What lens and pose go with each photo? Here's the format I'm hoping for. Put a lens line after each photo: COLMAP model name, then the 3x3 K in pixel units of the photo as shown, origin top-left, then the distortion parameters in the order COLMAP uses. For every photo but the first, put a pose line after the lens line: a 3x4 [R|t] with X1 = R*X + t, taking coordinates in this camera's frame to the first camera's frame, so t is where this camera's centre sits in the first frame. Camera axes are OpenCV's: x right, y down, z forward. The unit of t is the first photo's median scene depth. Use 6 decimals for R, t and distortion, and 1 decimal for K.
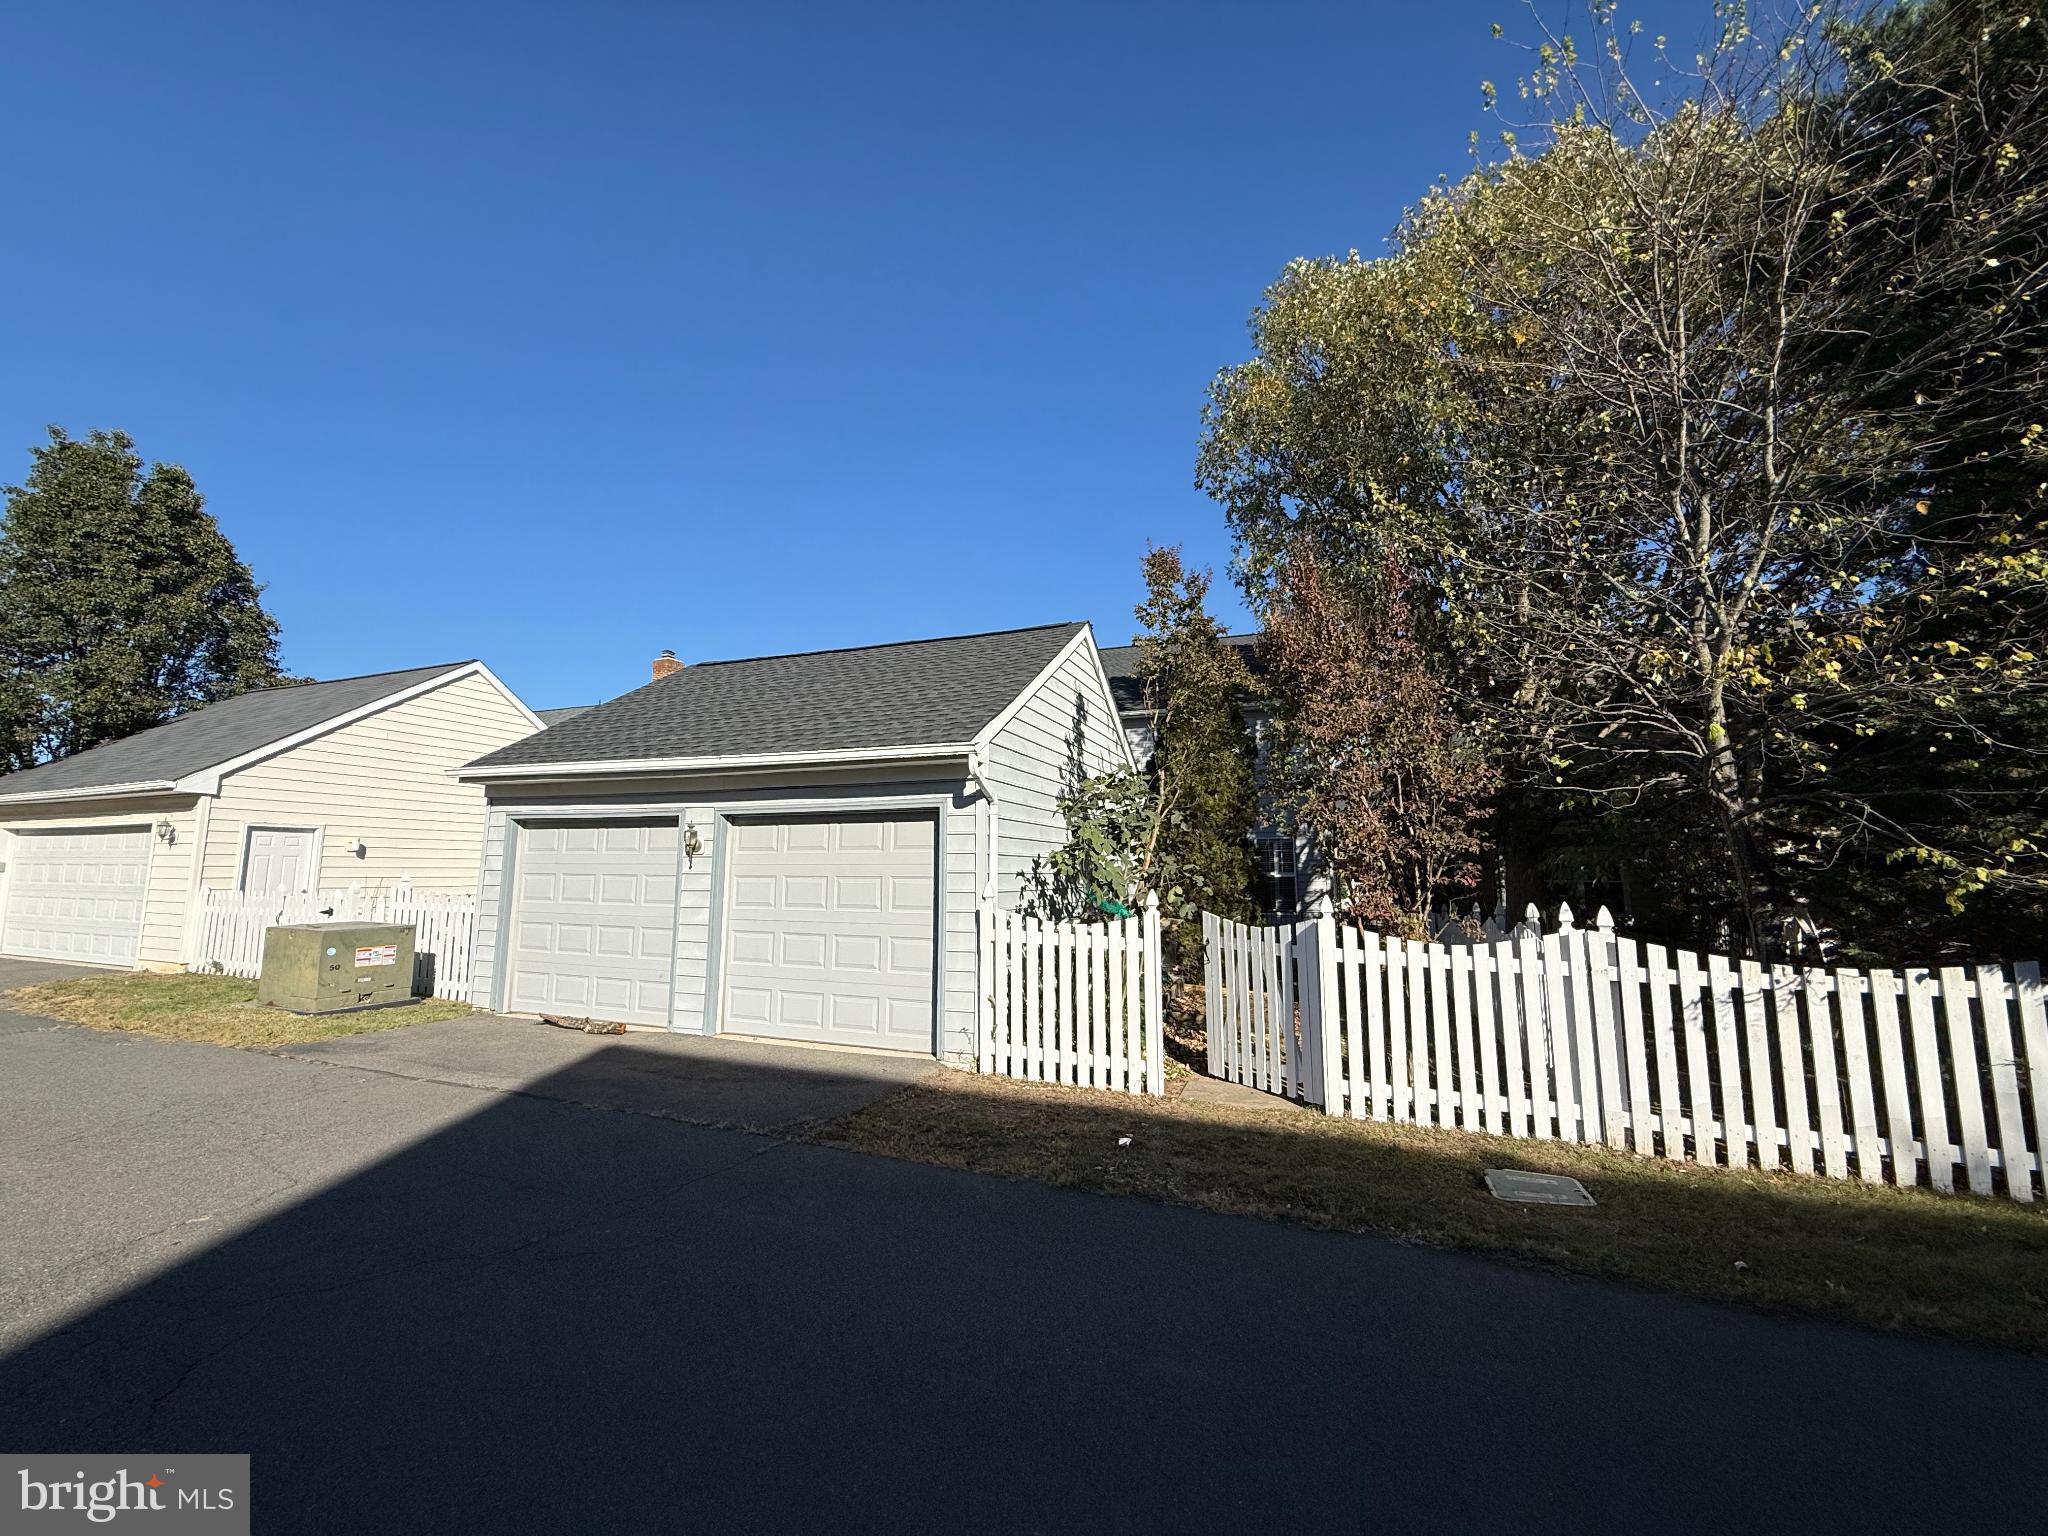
lens RADIAL K [[811.9, 0, 1020.7], [0, 811.9, 762.6], [0, 0, 1]] dist [-0.000210, -0.000494]
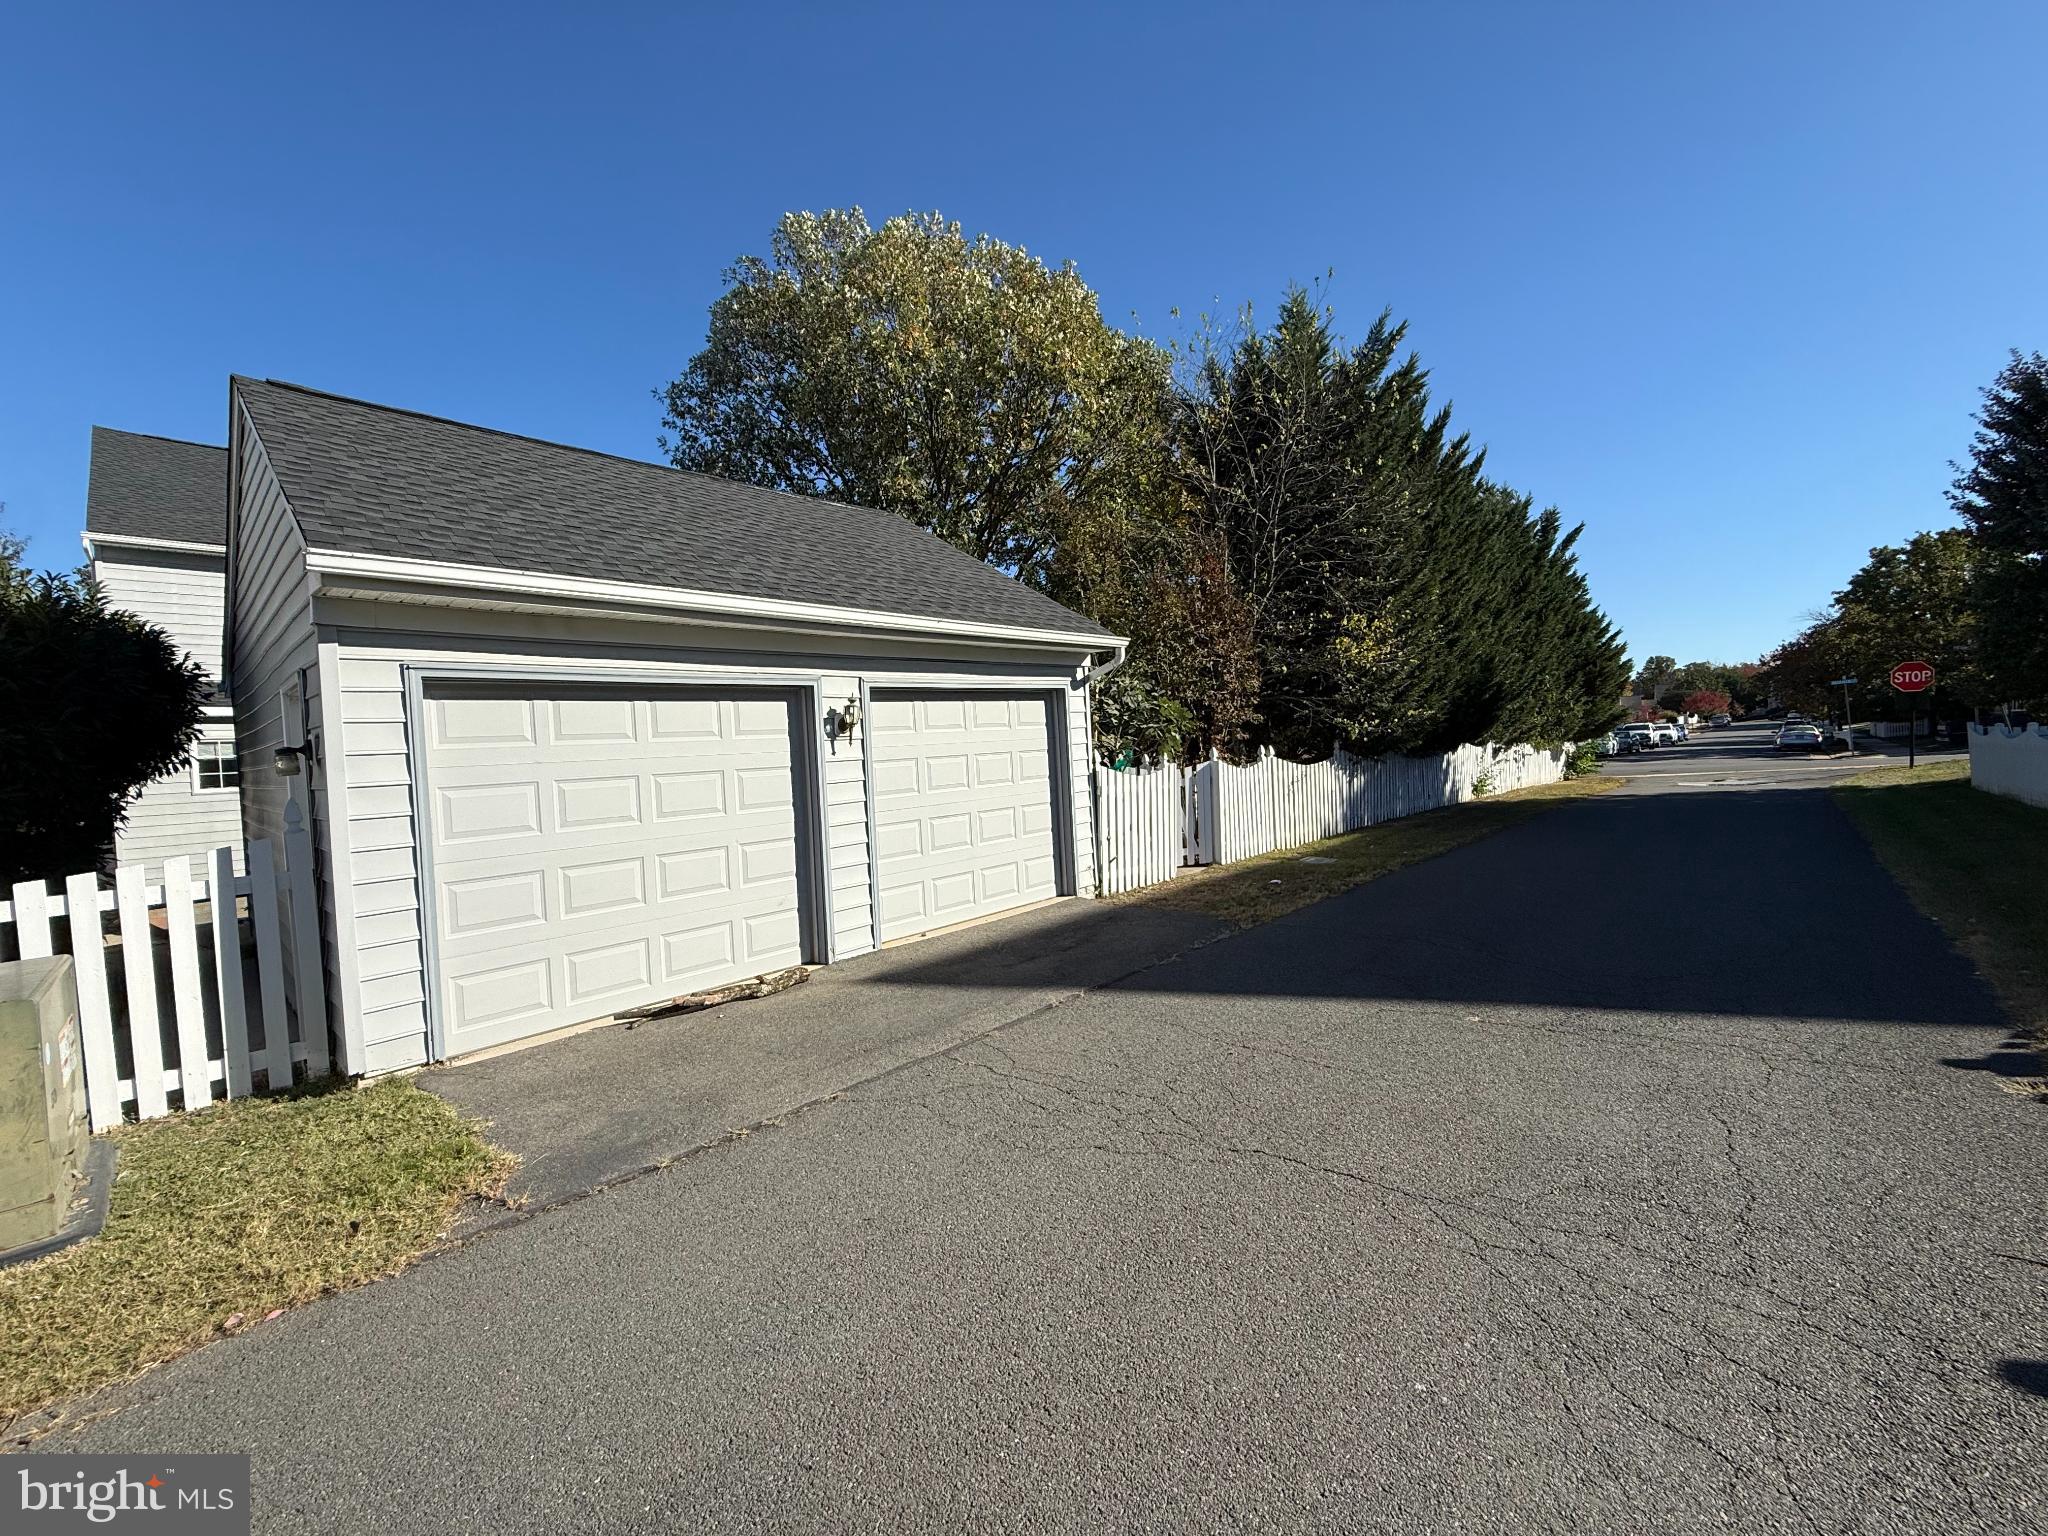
lens RADIAL K [[811.9, 0, 1020.7], [0, 811.9, 762.6], [0, 0, 1]] dist [-0.000210, -0.000494]
pose [[0.376446, -0.049508, 0.925115, -1.197893], [-0.069011, 0.994298, 0.081293, 0.069929], [-0.923864, -0.094445, 0.370883, 0.620757]]
